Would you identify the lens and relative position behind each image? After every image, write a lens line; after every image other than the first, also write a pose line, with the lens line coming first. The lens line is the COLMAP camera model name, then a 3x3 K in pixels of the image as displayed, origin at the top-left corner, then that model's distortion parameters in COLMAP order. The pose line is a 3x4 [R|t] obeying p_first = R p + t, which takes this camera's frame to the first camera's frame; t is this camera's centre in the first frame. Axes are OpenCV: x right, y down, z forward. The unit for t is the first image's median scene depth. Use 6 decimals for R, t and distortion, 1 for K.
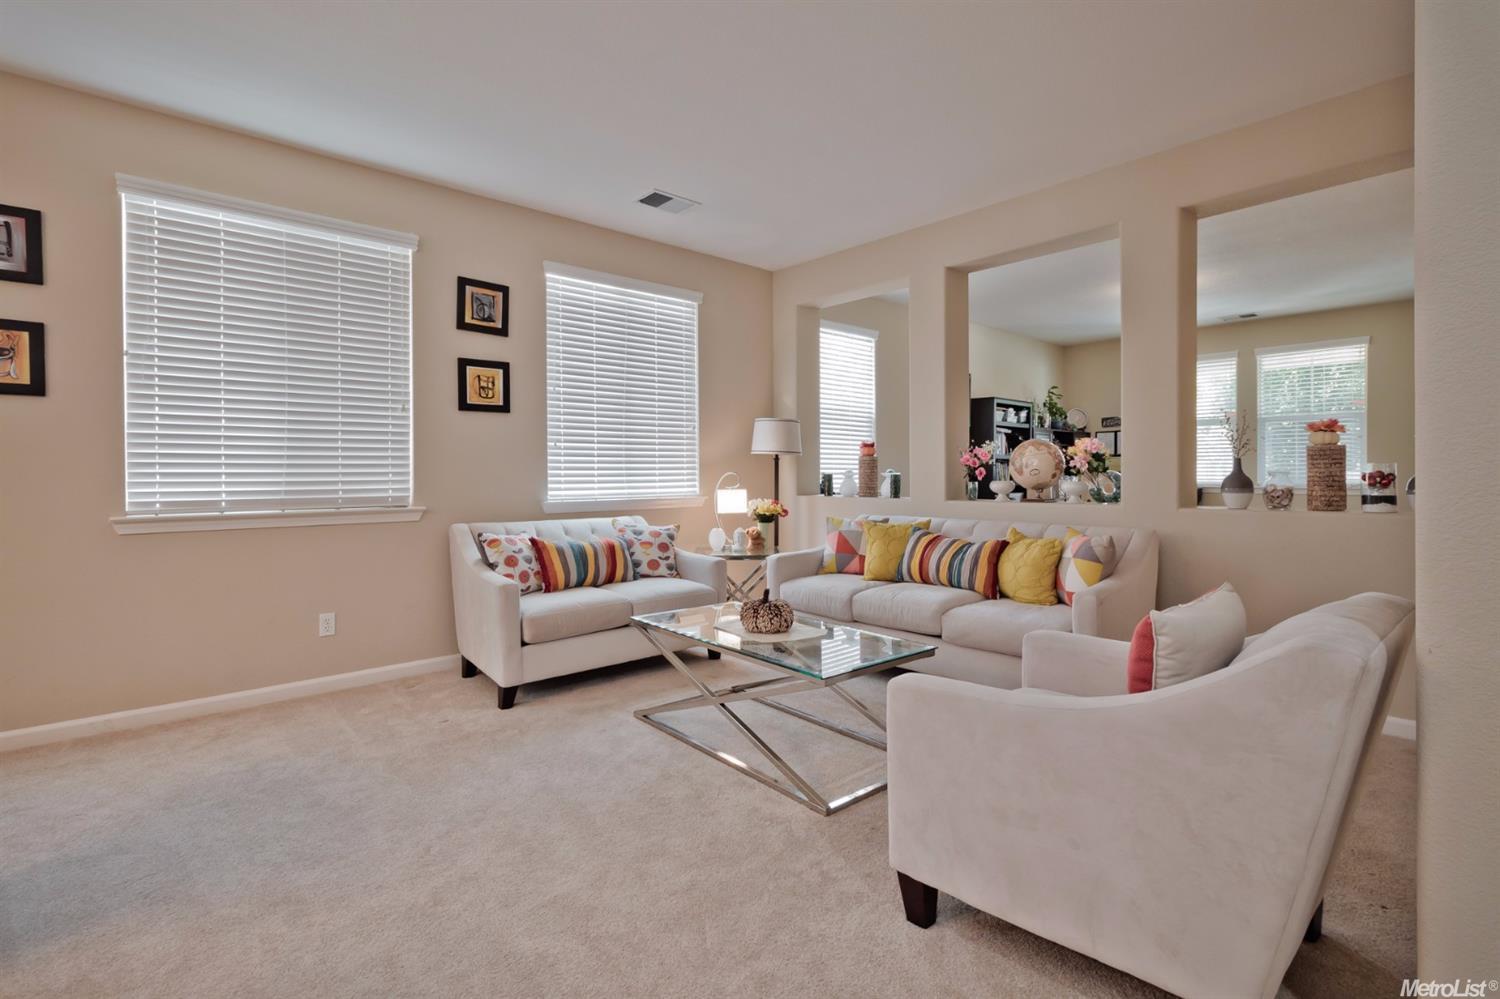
lens RADIAL K [[703.3, 0, 738.7], [0, 703.3, 475.7], [0, 0, 1]] dist [0.001341, 0.000205]
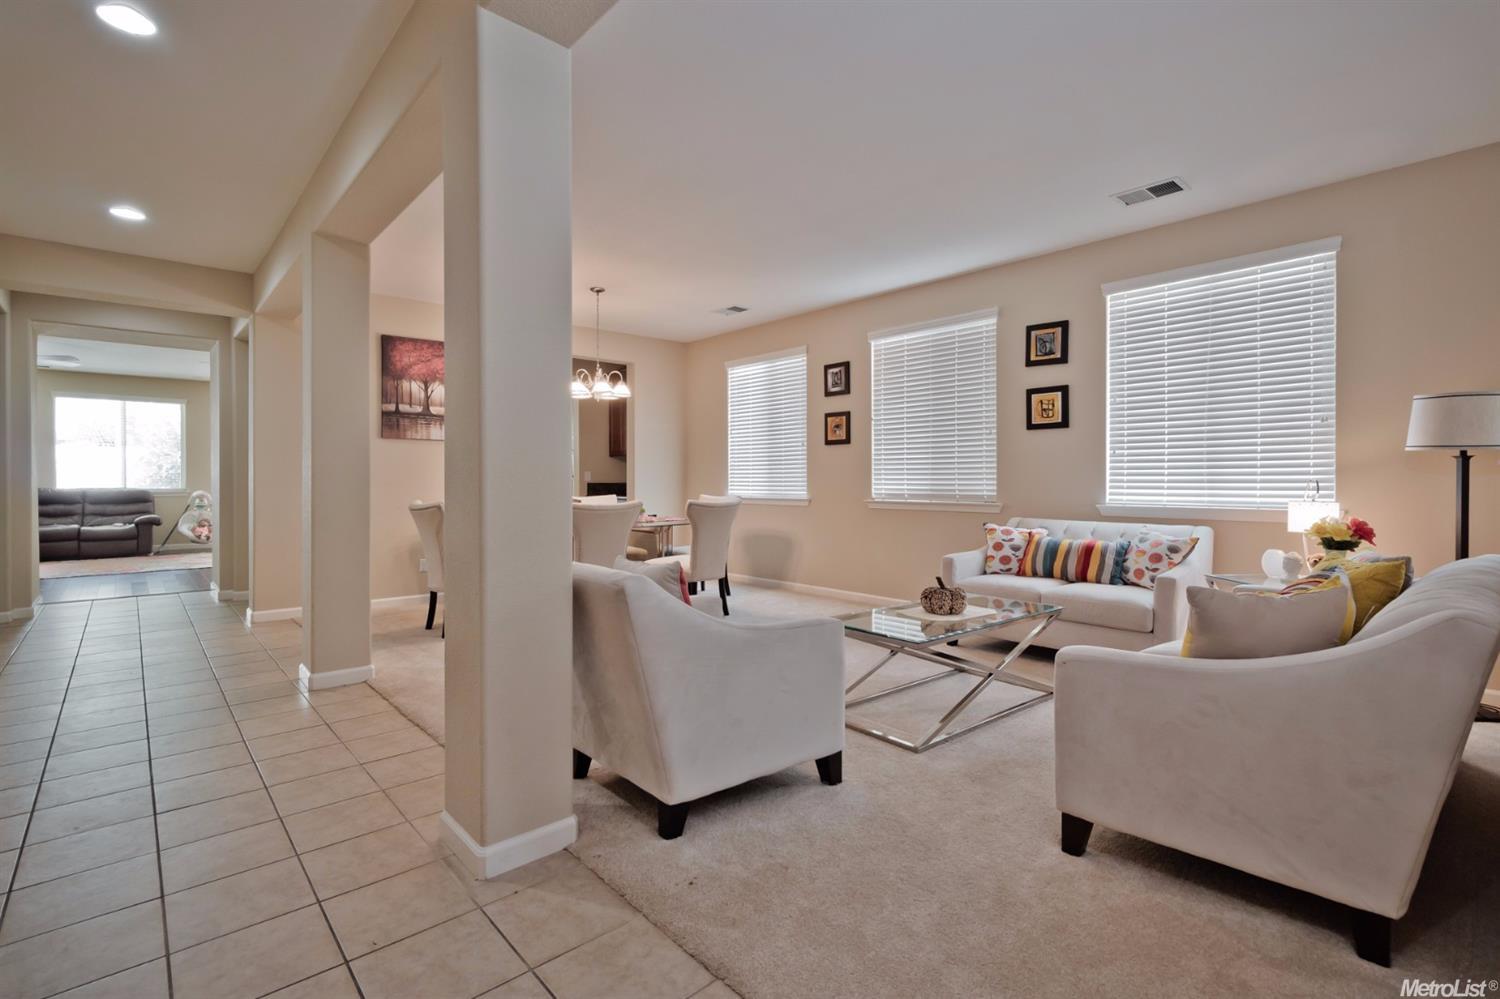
lens RADIAL K [[703.3, 0, 749.9], [0, 703.3, 486.8], [0, 0, 1]] dist [0.001341, 0.000205]
pose [[0.006722, 0.012614, -0.999898, 0.965719], [-0.004136, 0.999912, 0.012586, -0.003357], [0.999969, 0.004051, 0.006773, 0.526025]]
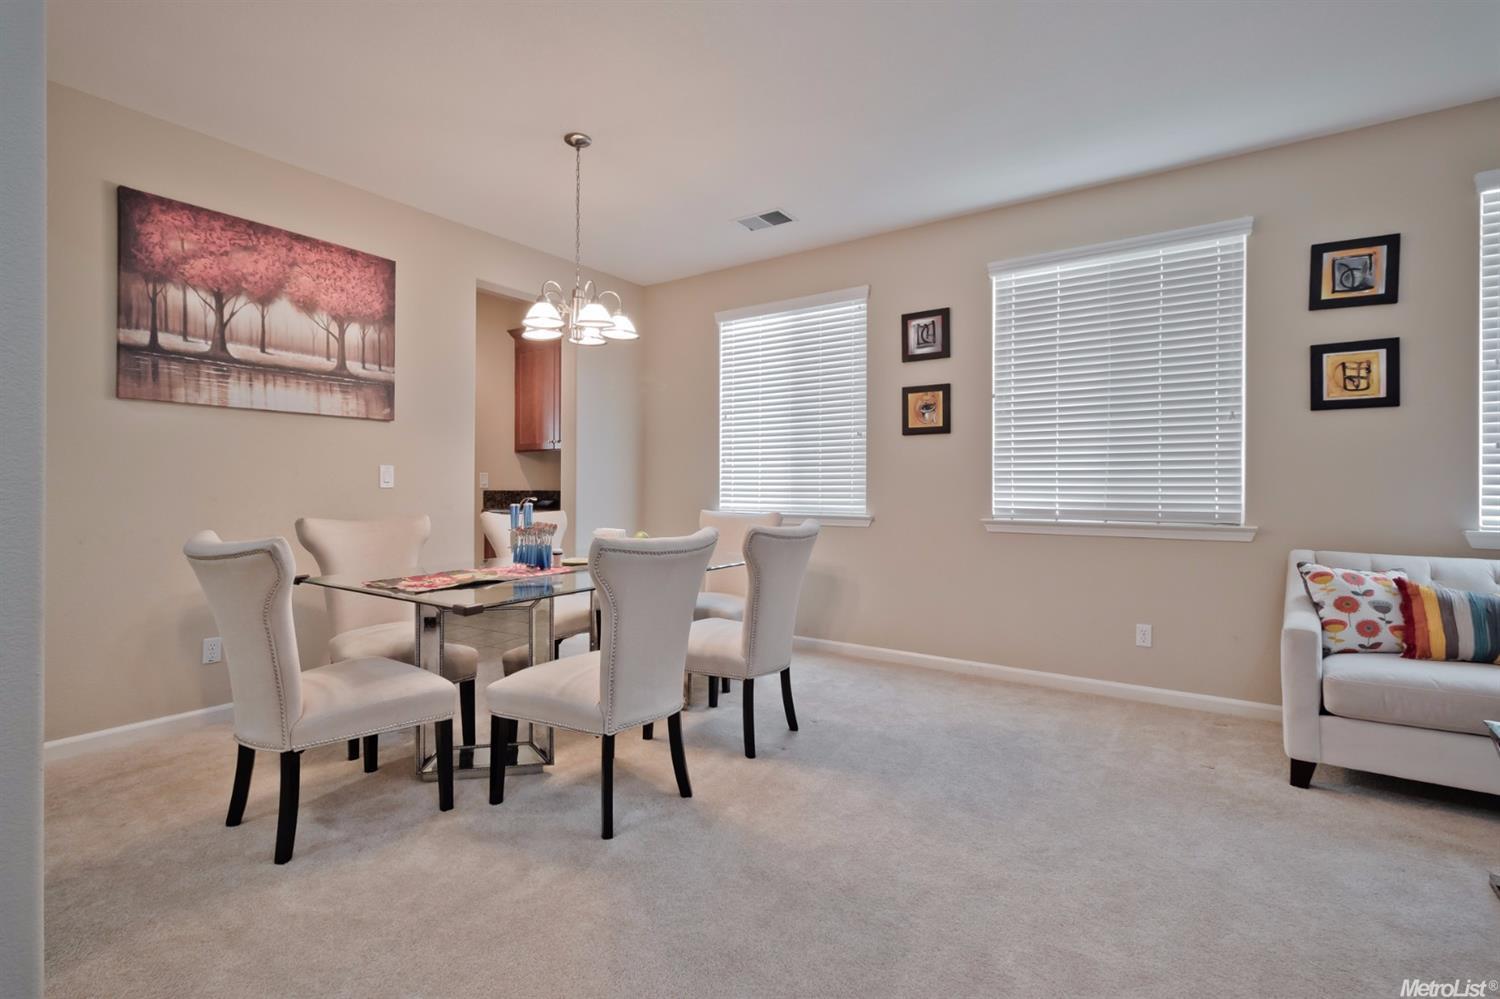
lens RADIAL K [[703.3, 0, 735.1], [0, 703.3, 491.0], [0, 0, 1]] dist [0.001341, 0.000205]
pose [[0.227825, 0.010206, -0.973649, 0.263721], [-0.008703, 0.999926, 0.008445, -0.001350], [0.973663, 0.006549, 0.227897, 0.183425]]
